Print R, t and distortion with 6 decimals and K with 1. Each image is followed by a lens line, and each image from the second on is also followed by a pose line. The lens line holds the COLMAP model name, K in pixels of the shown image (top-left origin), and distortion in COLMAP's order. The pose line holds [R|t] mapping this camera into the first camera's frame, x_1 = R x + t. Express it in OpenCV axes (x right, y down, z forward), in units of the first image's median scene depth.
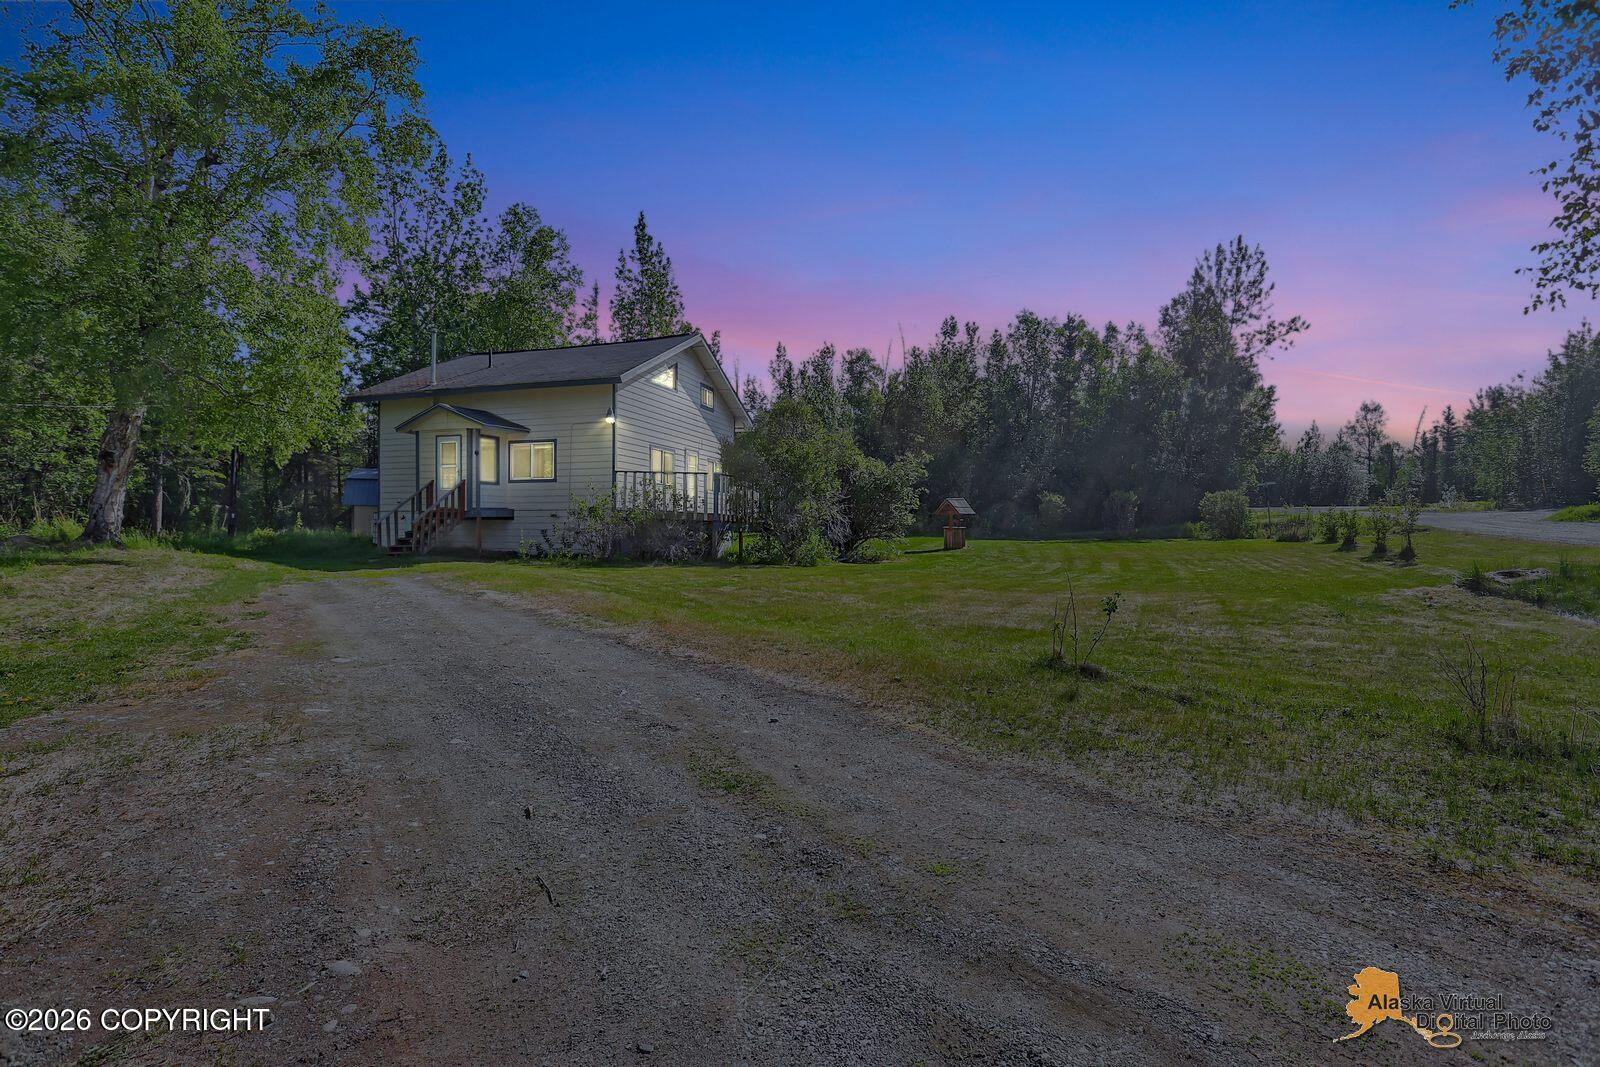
lens RADIAL K [[787.1, 0, 797.1], [0, 787.1, 536.2], [0, 0, 1]] dist [-0.006287, 0.000152]
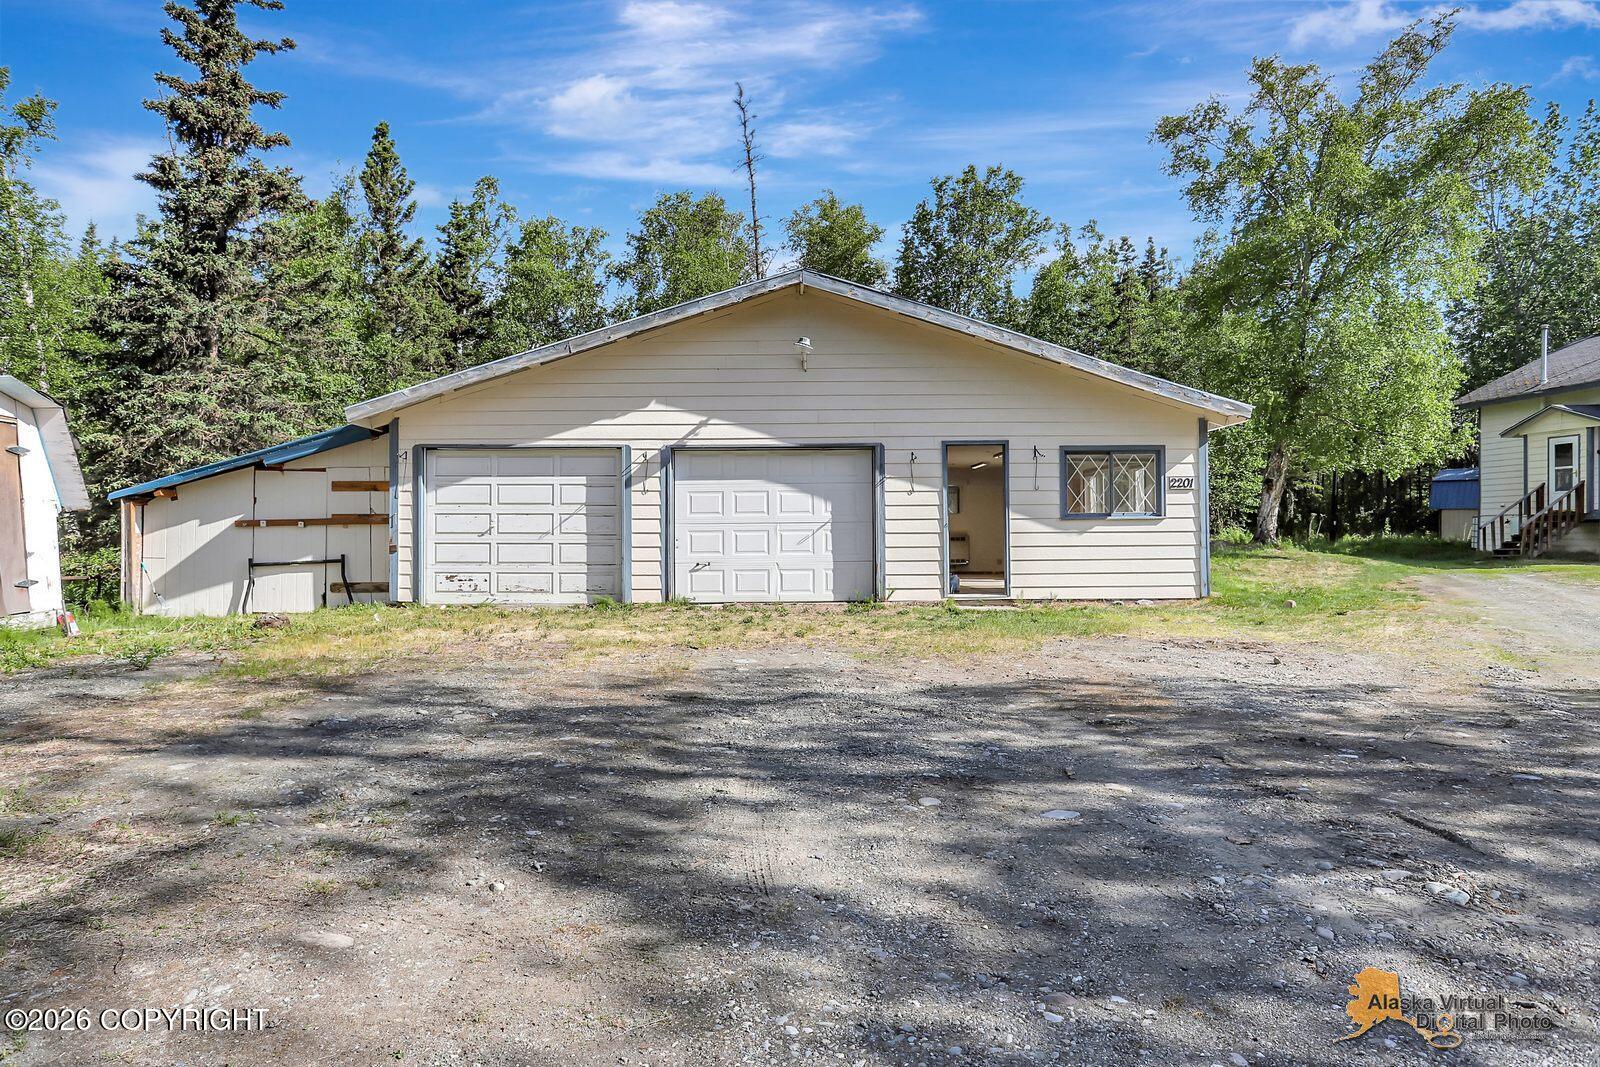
lens RADIAL K [[900.6, 0, 796.3], [0, 900.6, 540.2], [0, 0, 1]] dist [-0.001954, 0.000714]
pose [[0.433412, -0.002595, -0.901192, 0.145534], [-0.000836, 0.999994, -0.003282, 0.004749], [0.901196, 0.002176, 0.433407, -0.331100]]
